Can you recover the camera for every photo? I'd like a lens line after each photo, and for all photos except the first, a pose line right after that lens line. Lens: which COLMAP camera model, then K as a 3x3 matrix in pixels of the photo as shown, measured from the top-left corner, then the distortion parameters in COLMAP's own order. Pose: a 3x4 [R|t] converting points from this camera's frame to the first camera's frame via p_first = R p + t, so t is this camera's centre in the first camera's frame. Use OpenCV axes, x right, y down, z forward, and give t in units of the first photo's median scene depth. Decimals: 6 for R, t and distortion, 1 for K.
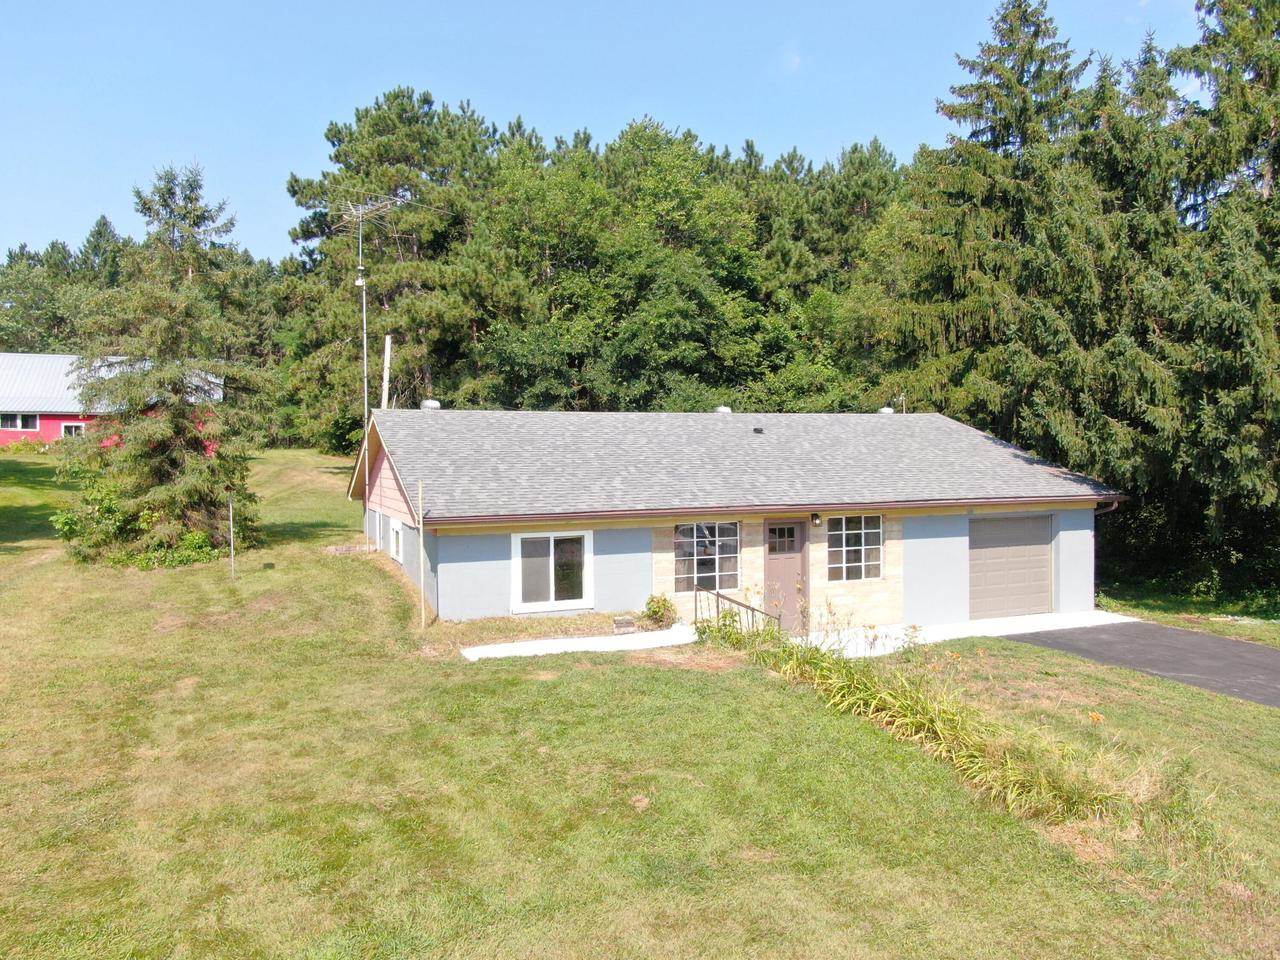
lens RADIAL K [[931.2, 0, 650.8], [0, 931.2, 479.4], [0, 0, 1]] dist [-0.014141, 0.004882]
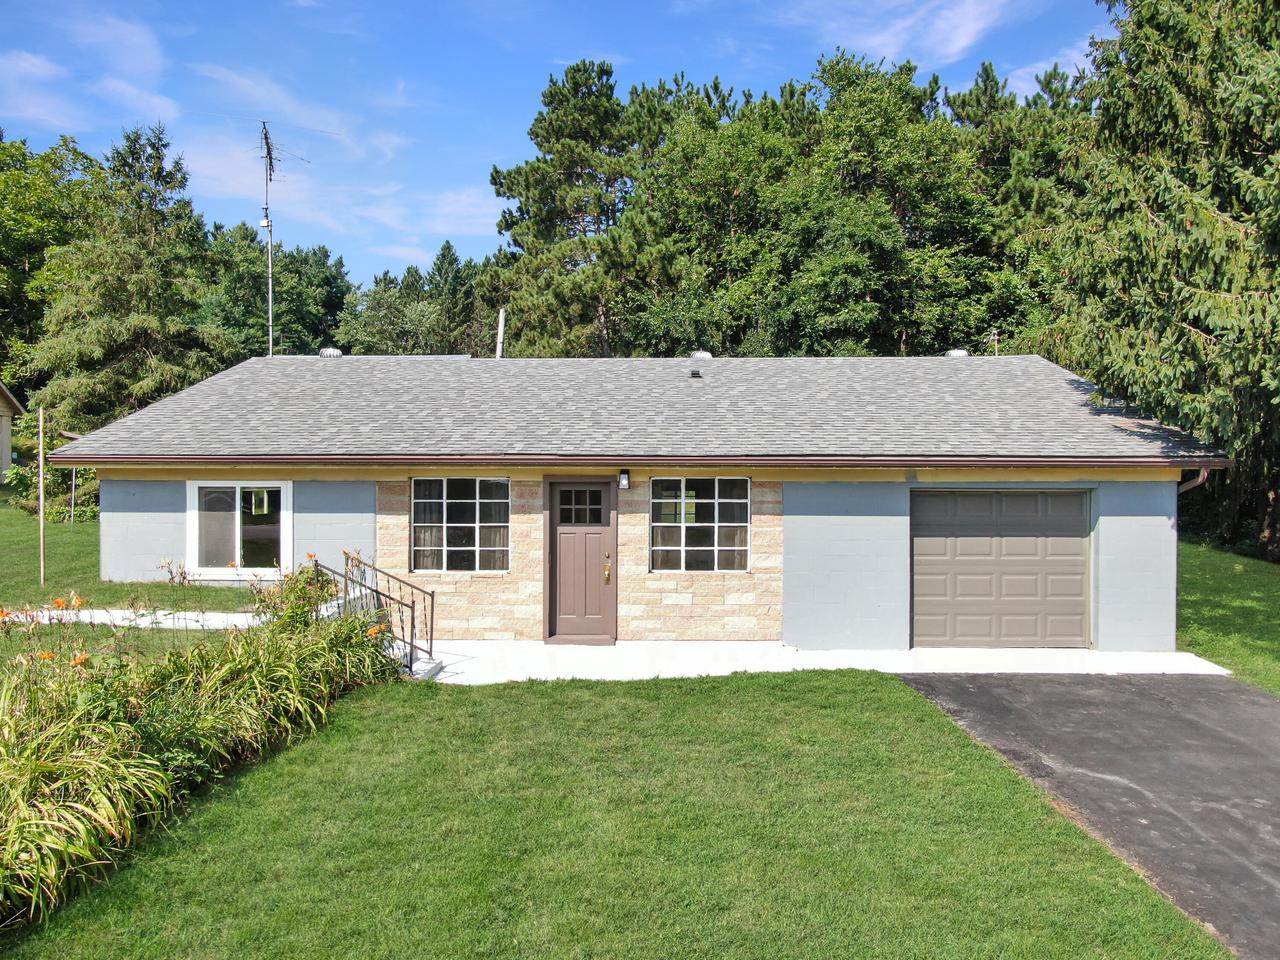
lens RADIAL K [[931.2, 0, 642.7], [0, 931.2, 478.4], [0, 0, 1]] dist [-0.014141, 0.004882]
pose [[0.913631, 0.014952, -0.406270, 0.407874], [-0.019973, 0.999768, -0.008121, 0.041009], [0.406054, 0.015535, 0.913717, 0.314313]]
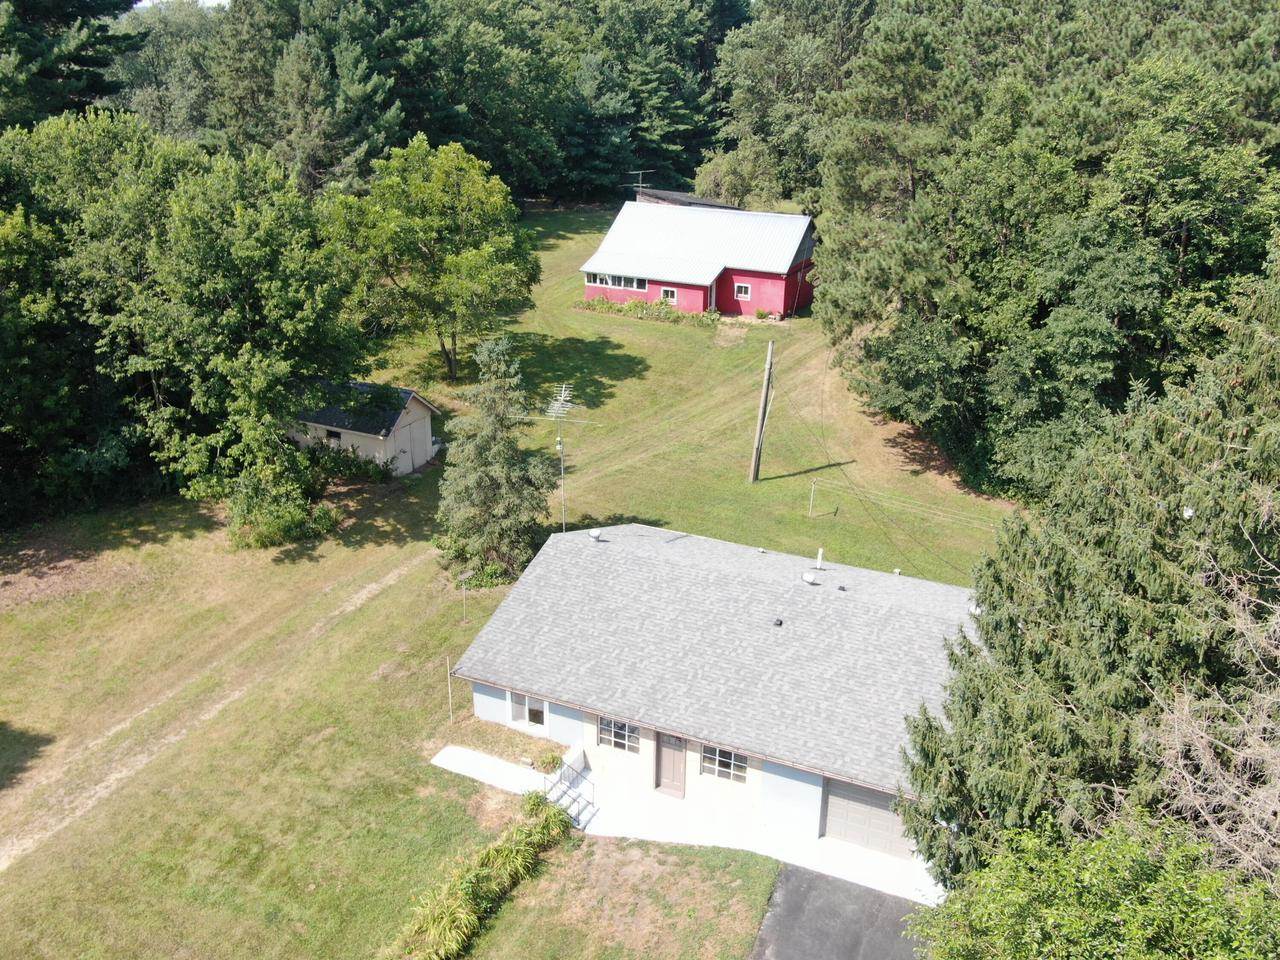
lens RADIAL K [[1146.2, 0, 634.2], [0, 1146.2, 480.4], [0, 0, 1]] dist [0.006066, 0.003524]
pose [[0.662992, 0.286860, -0.691486, 1.073732], [-0.031975, 0.933681, 0.356677, -0.835357], [0.747943, -0.214364, 0.628195, -0.092422]]
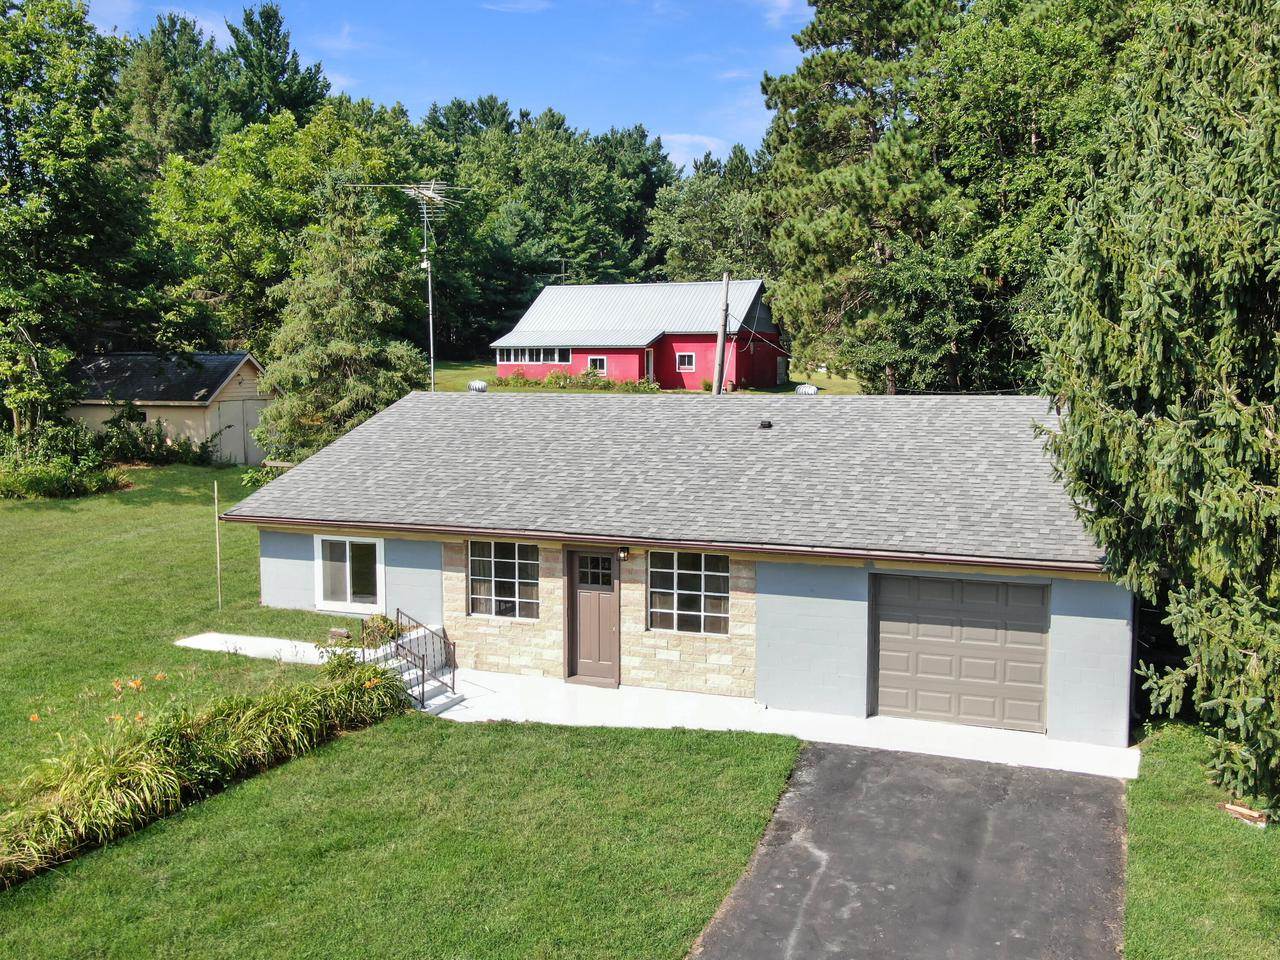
lens RADIAL K [[1201.4, 0, 640.6], [0, 1201.4, 476.4], [0, 0, 1]] dist [0.007413, 0.000000]
pose [[0.706266, 0.075017, -0.703961, 0.802282], [-0.021054, 0.996156, 0.085032, -0.098598], [0.707633, -0.045234, 0.705131, 0.225336]]
